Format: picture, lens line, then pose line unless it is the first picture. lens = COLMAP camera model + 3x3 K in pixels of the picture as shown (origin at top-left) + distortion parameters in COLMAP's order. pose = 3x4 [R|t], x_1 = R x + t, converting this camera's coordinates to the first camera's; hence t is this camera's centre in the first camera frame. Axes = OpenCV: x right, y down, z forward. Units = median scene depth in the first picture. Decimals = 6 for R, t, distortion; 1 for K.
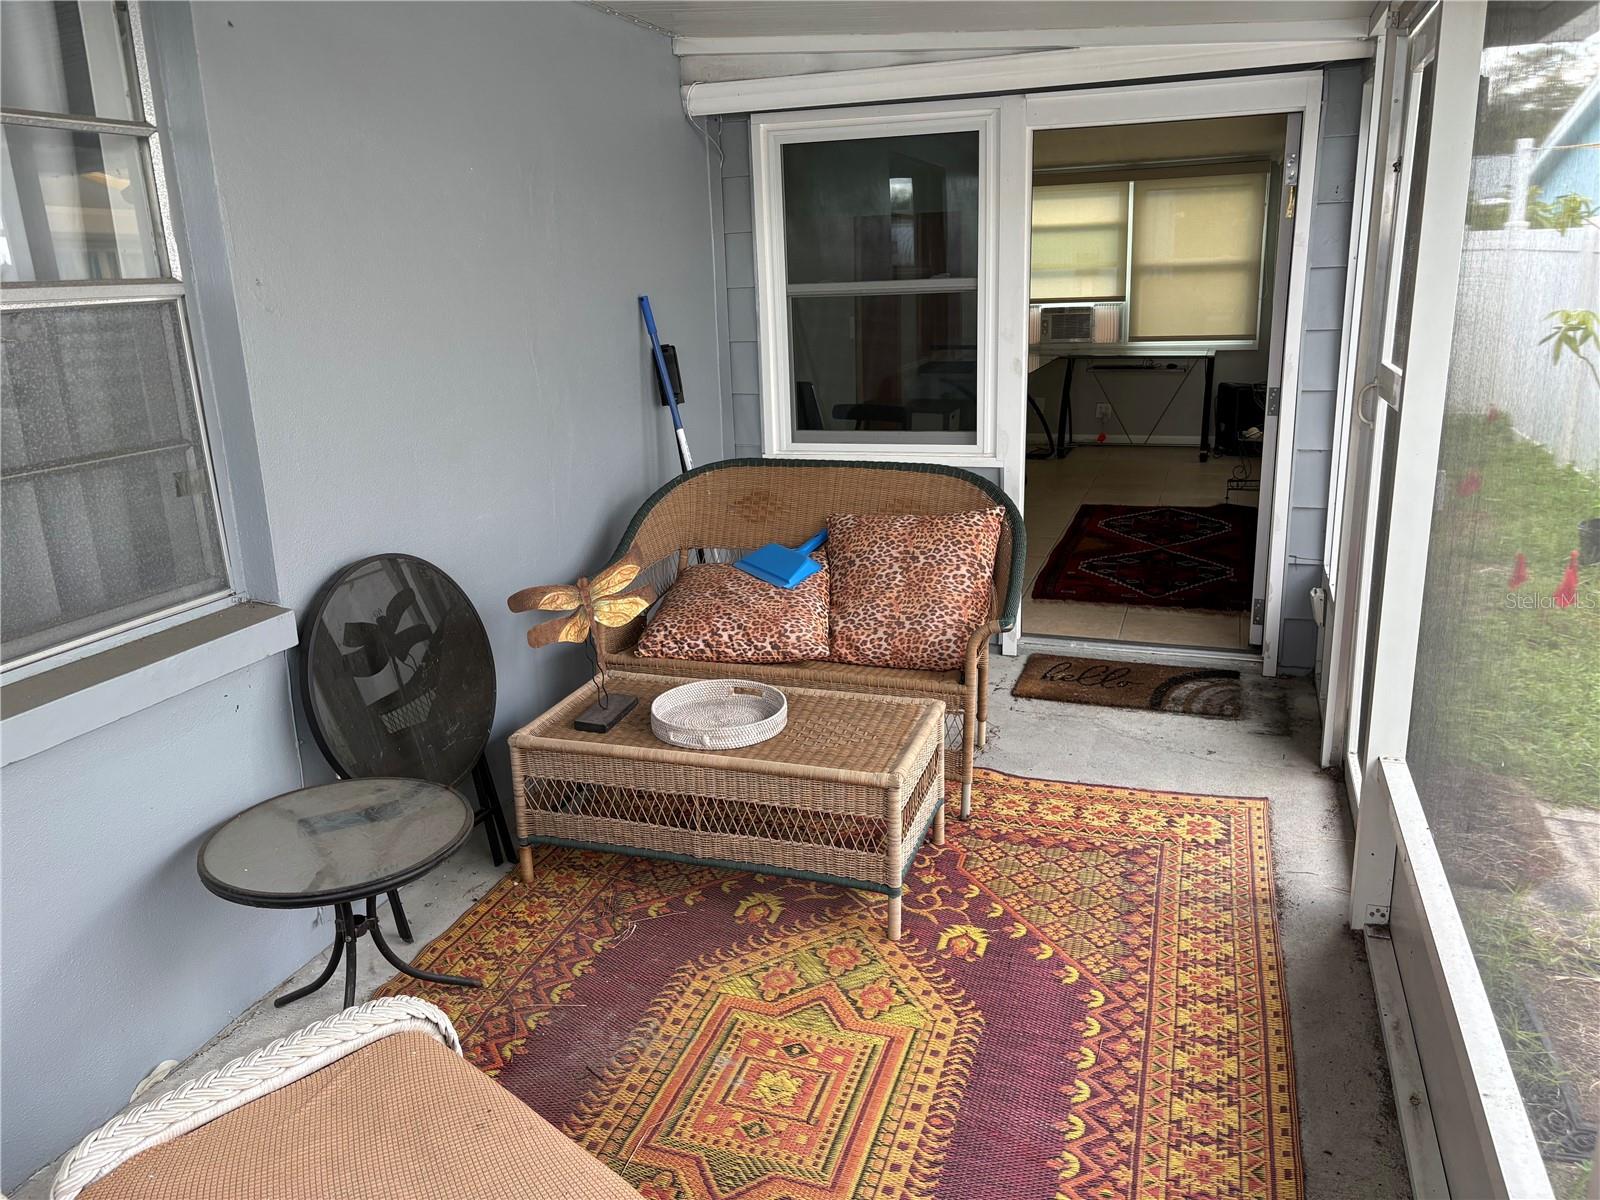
lens RADIAL K [[1205.1, 0, 796.1], [0, 1205.1, 599.5], [0, 0, 1]] dist [0.040433, -0.038325]
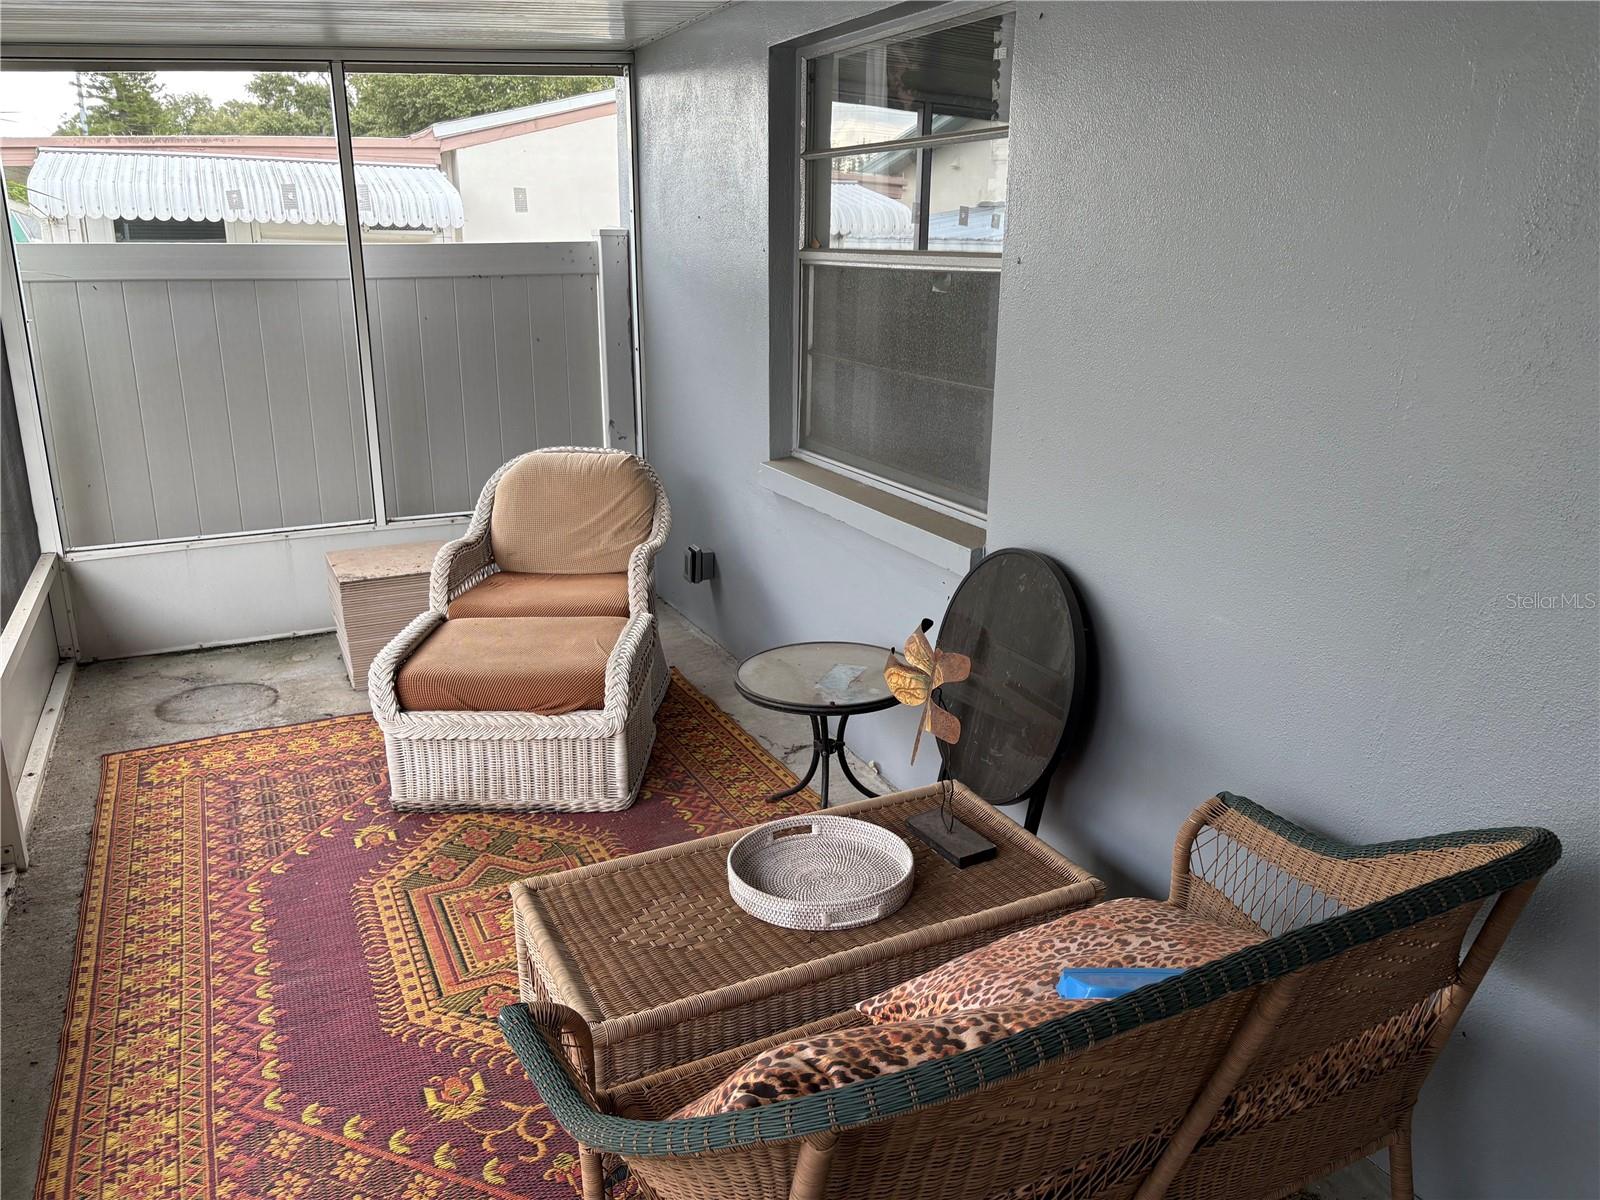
lens RADIAL K [[1205.1, 0, 799.5], [0, 1205.1, 600.5], [0, 0, 1]] dist [0.040433, -0.038325]
pose [[-0.720179, 0.202921, -0.663449, 0.470324], [-0.179885, 0.868954, 0.461042, -0.450317], [0.670062, 0.451378, -0.589300, 1.562146]]
